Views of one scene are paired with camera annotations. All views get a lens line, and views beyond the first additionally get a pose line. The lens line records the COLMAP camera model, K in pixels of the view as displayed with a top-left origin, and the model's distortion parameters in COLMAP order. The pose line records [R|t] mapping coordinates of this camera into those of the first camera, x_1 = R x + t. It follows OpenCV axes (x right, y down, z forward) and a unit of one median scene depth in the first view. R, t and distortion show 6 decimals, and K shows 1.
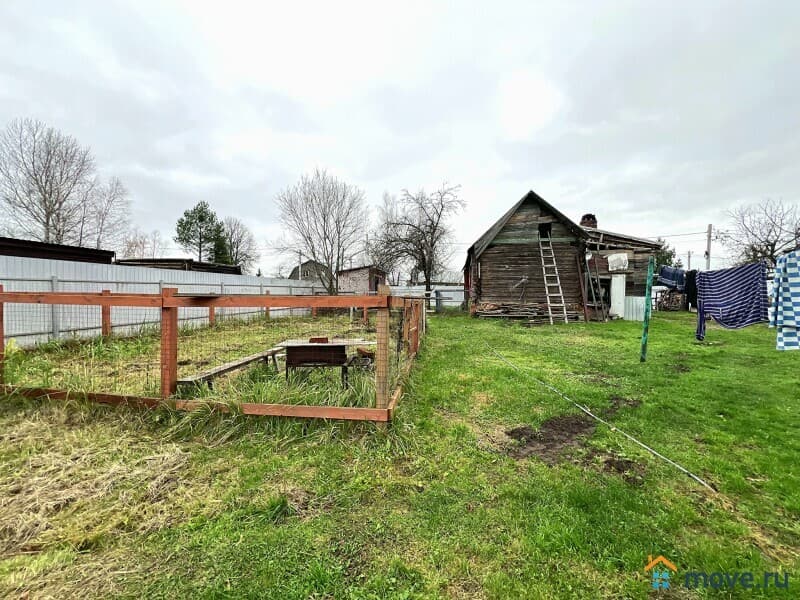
lens RADIAL K [[316.9, 0, 398.8], [0, 316.9, 298.5], [0, 0, 1]] dist [-0.006469, 0.000232]
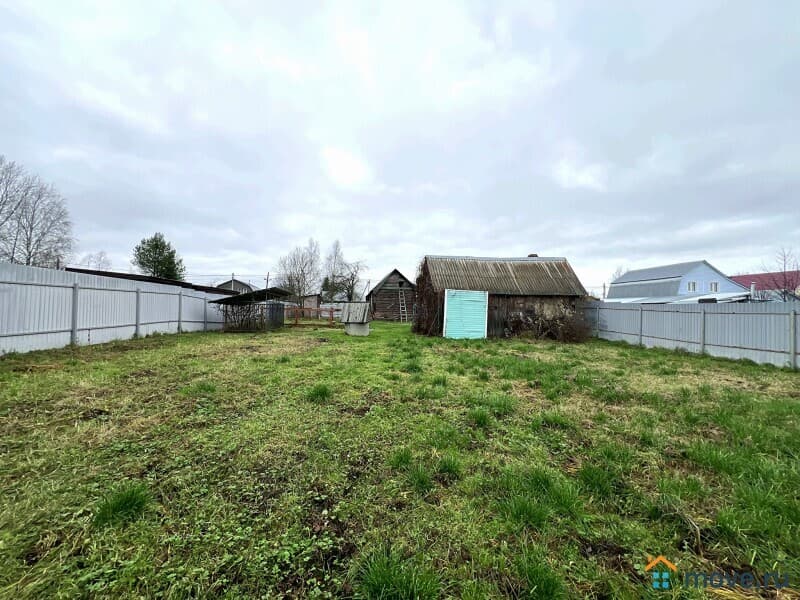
lens RADIAL K [[316.9, 0, 398.8], [0, 316.9, 298.5], [0, 0, 1]] dist [-0.006469, 0.000232]
pose [[0.945194, 0.024188, 0.325613, -0.424555], [-0.007434, 0.998588, -0.052600, 0.028271], [-0.326426, 0.047297, 0.944039, -1.577205]]
